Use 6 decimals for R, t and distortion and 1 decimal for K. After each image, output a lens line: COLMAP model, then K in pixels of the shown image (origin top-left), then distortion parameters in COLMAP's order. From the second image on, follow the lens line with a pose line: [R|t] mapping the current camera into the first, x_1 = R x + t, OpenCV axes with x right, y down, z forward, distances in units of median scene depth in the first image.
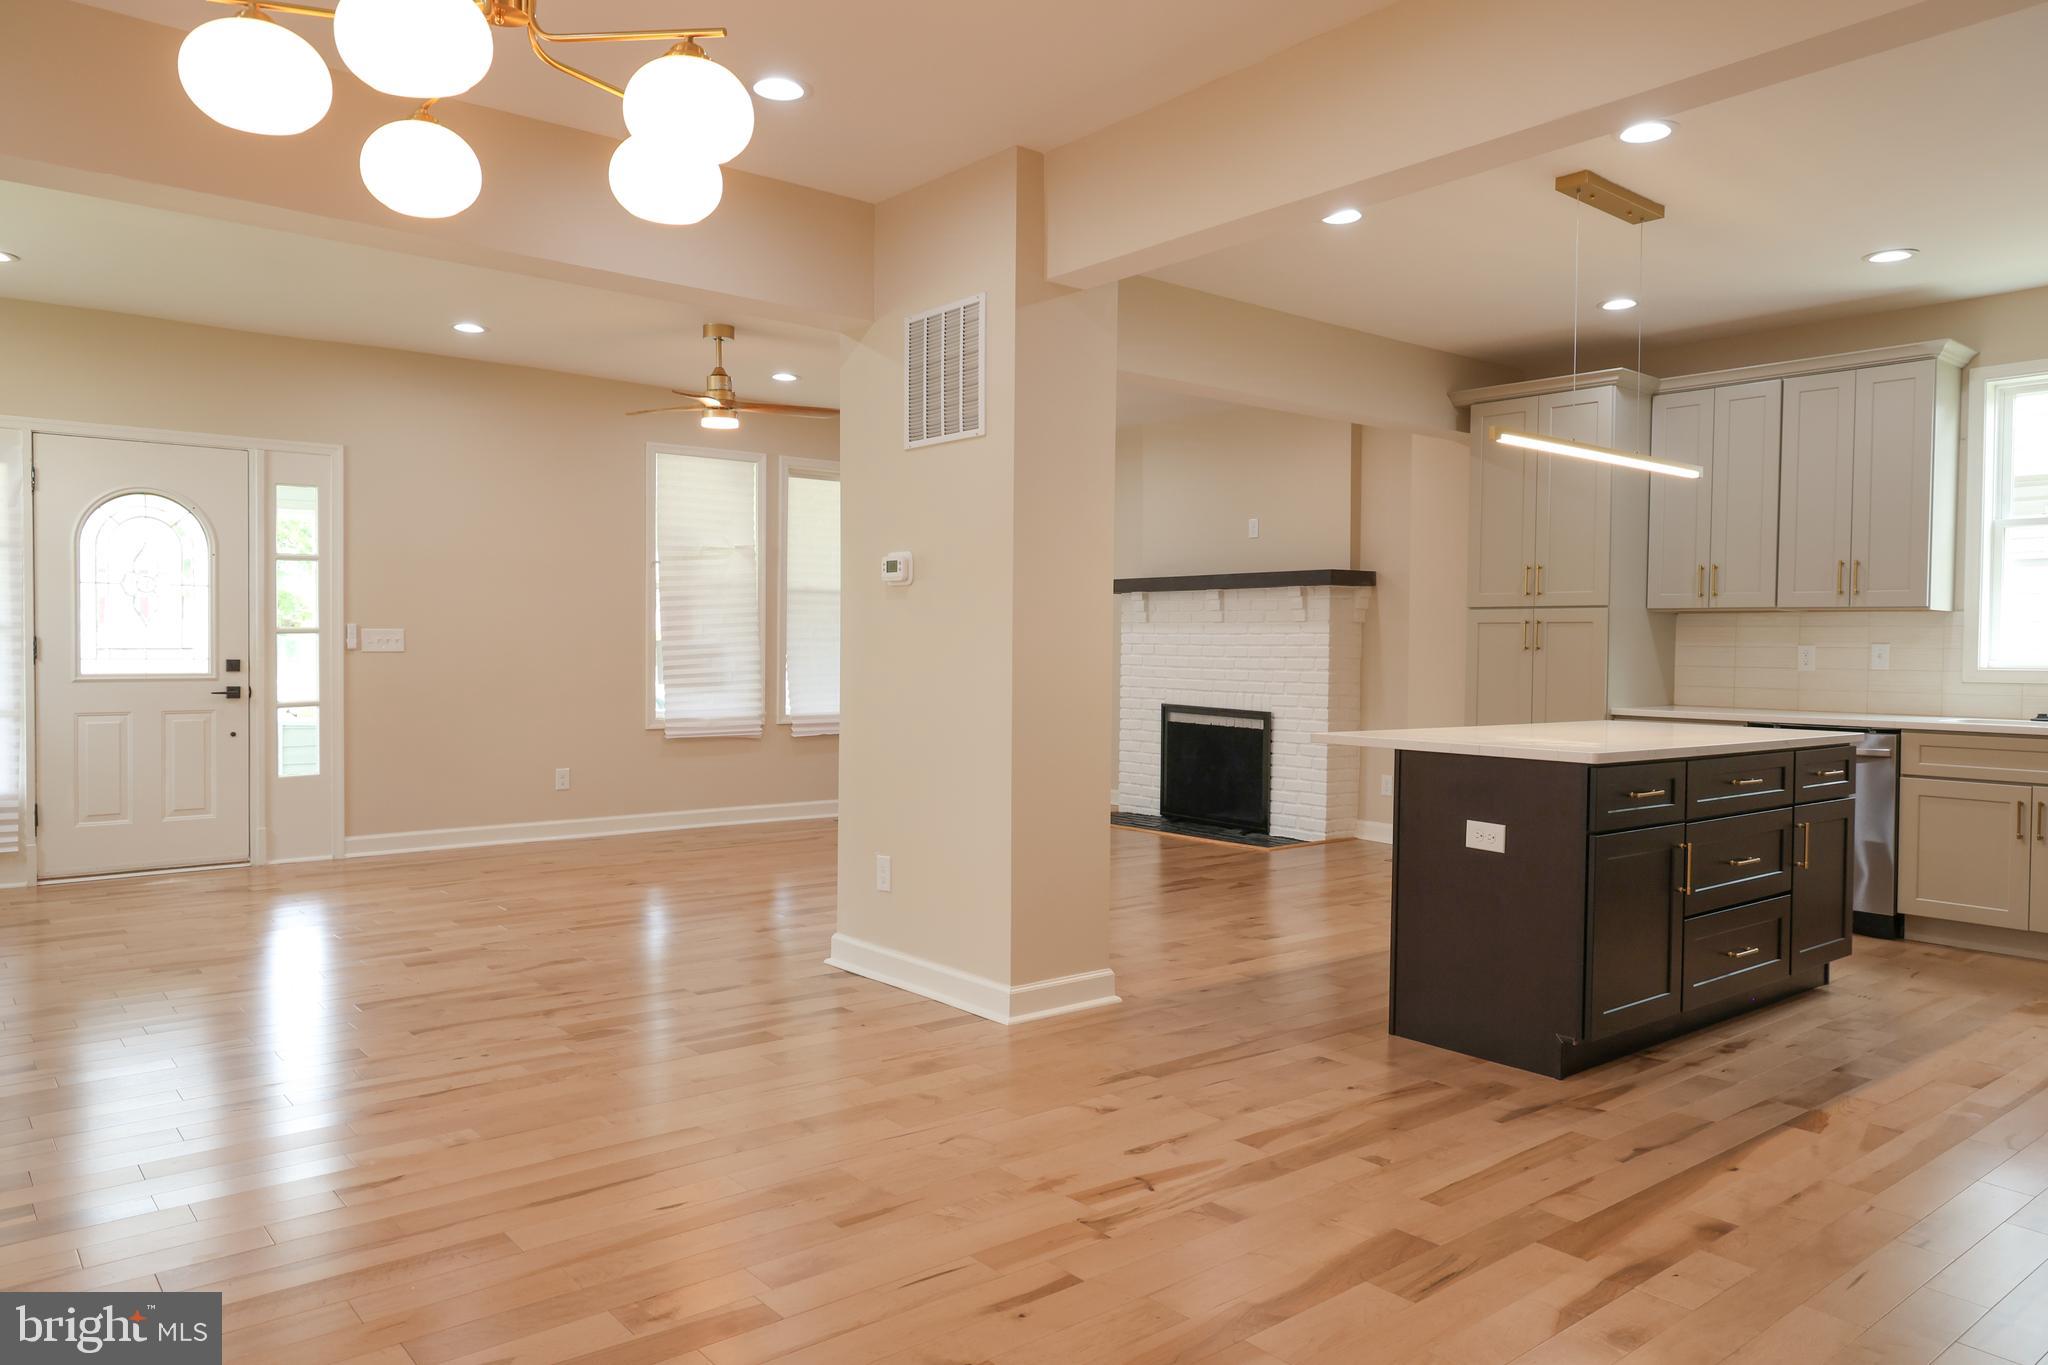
lens RADIAL K [[1372.5, 0, 1028.6], [0, 1372.5, 673.8], [0, 0, 1]] dist [-0.002963, 0.001861]
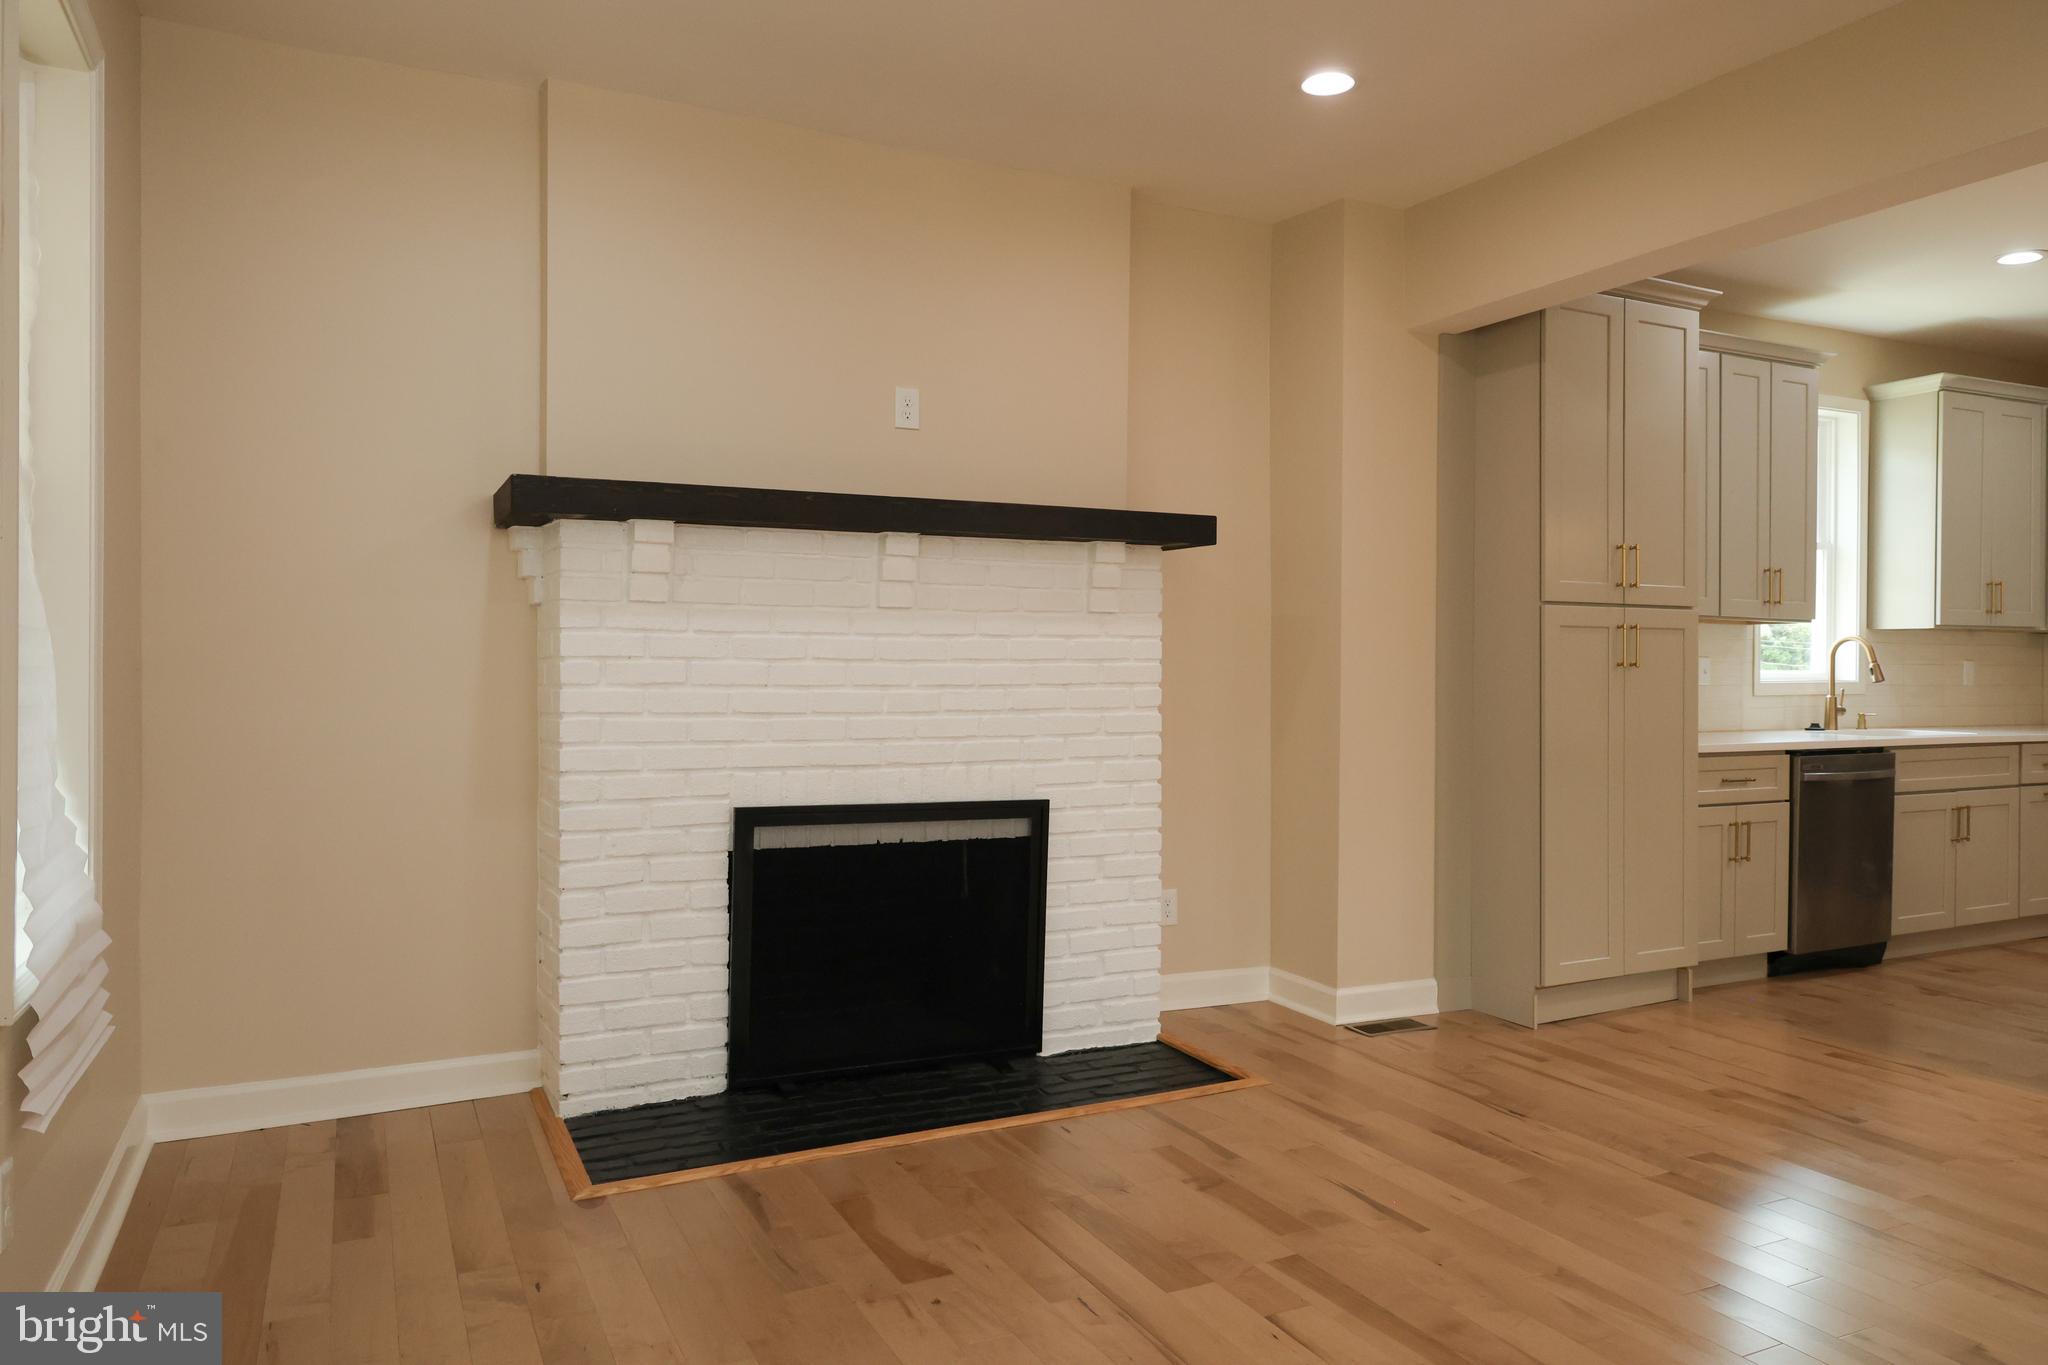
lens RADIAL K [[1372.5, 0, 1028.6], [0, 1372.5, 673.8], [0, 0, 1]] dist [-0.002963, 0.001861]
pose [[0.230364, -0.015462, 0.972982, -0.359338], [0.017902, 0.999772, 0.011649, -0.026868], [-0.972940, 0.014735, 0.230588, 1.105917]]
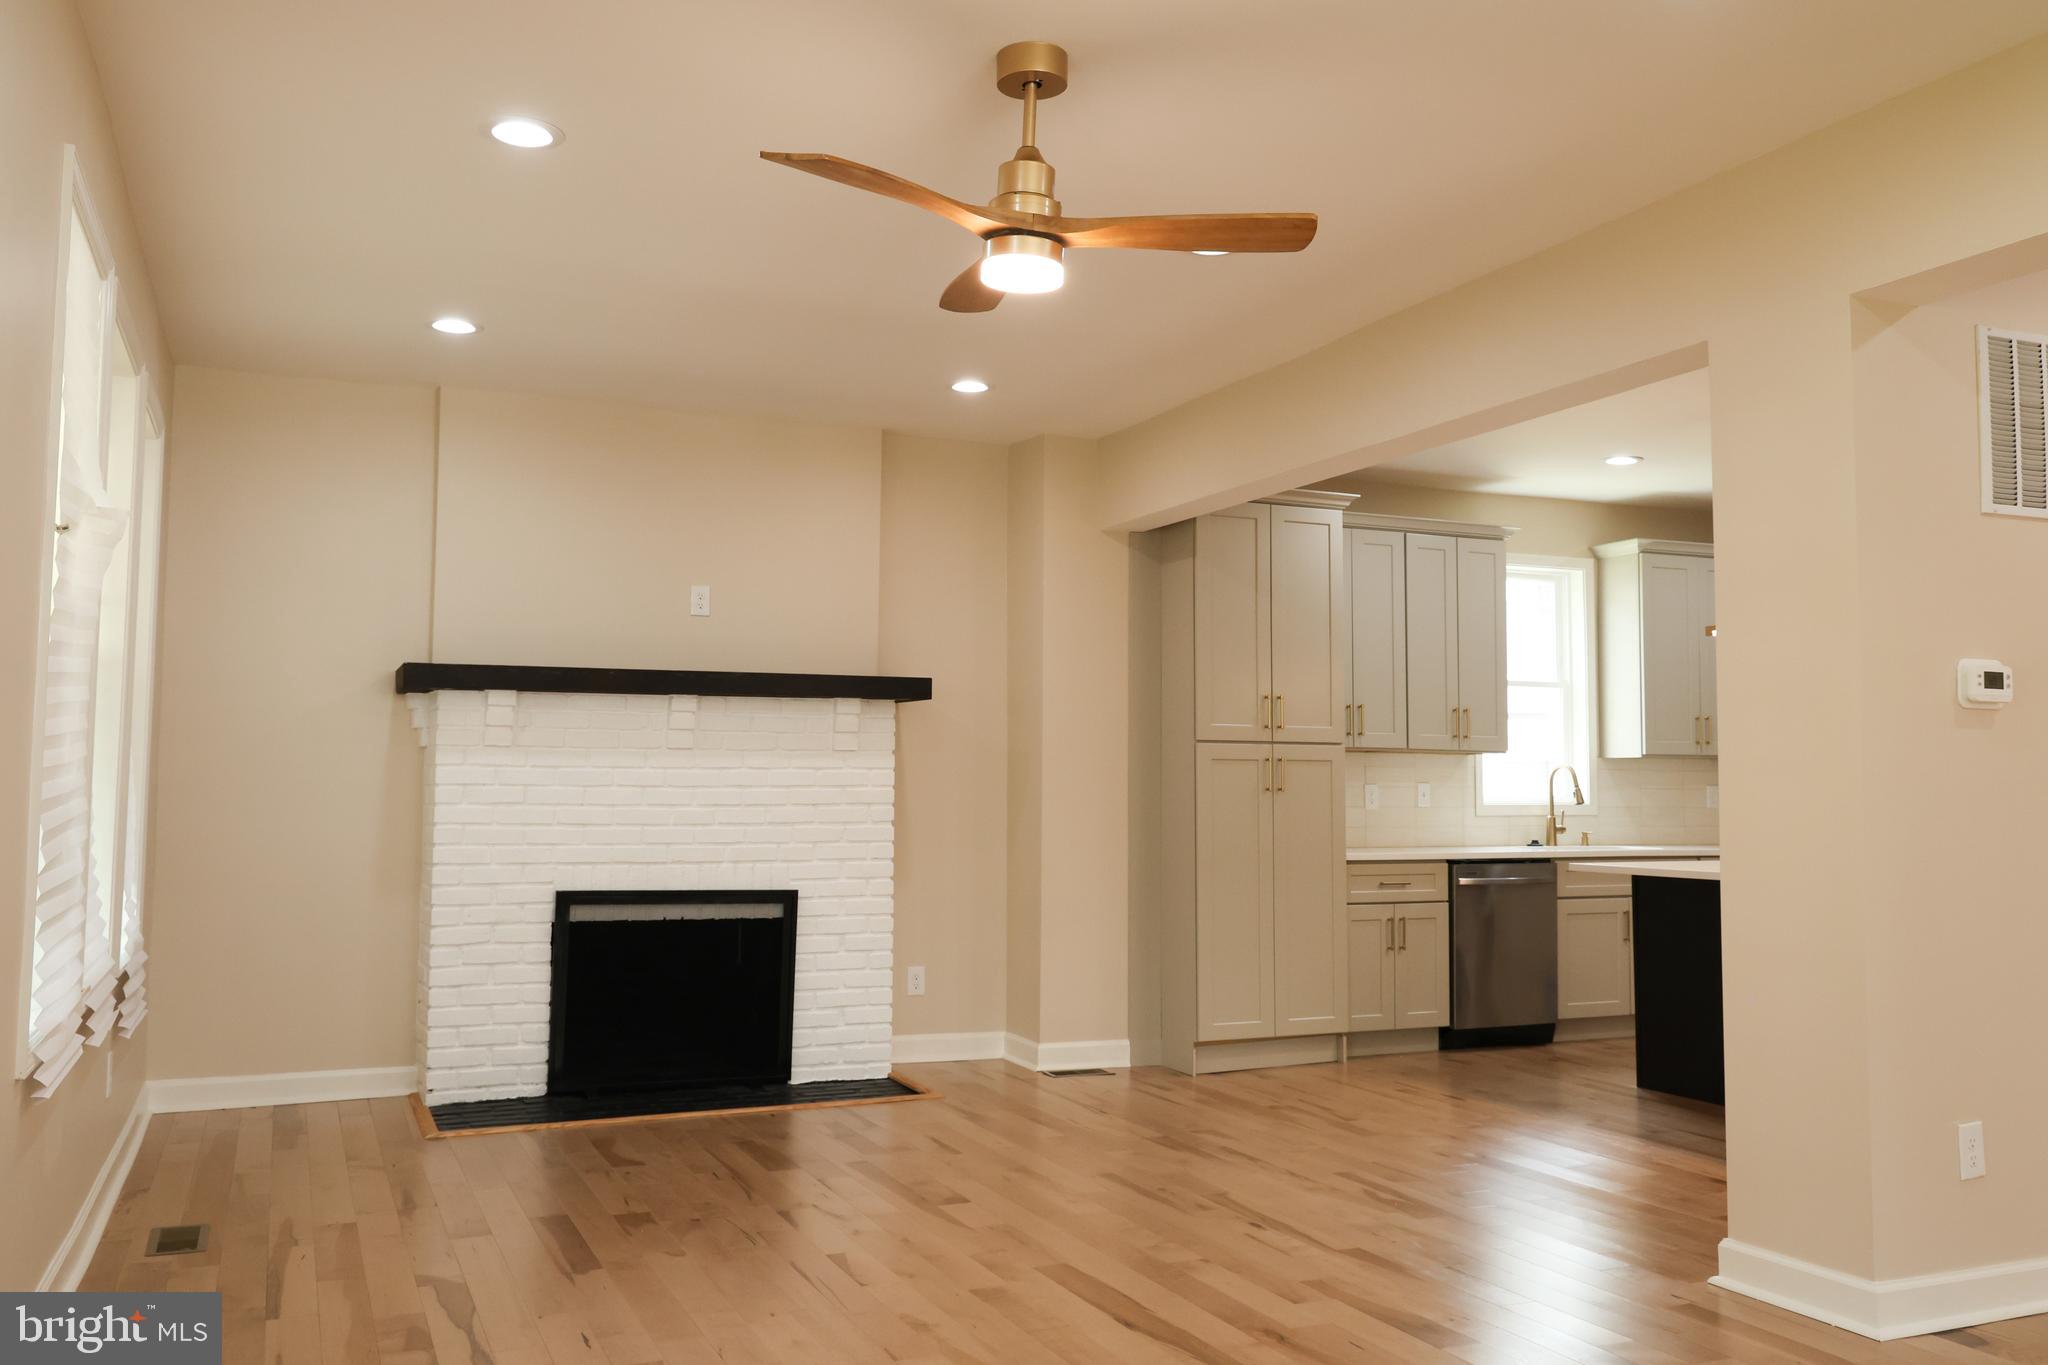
lens RADIAL K [[1691.3, 0, 1032.9], [0, 1691.3, 670.4], [0, 0, 1]] dist [0.000358, -0.008393]
pose [[0.272595, 0.058606, 0.960342, -0.695611], [0.018666, 0.997633, -0.066180, -0.025240], [-0.961948, 0.035966, 0.270856, 0.833126]]
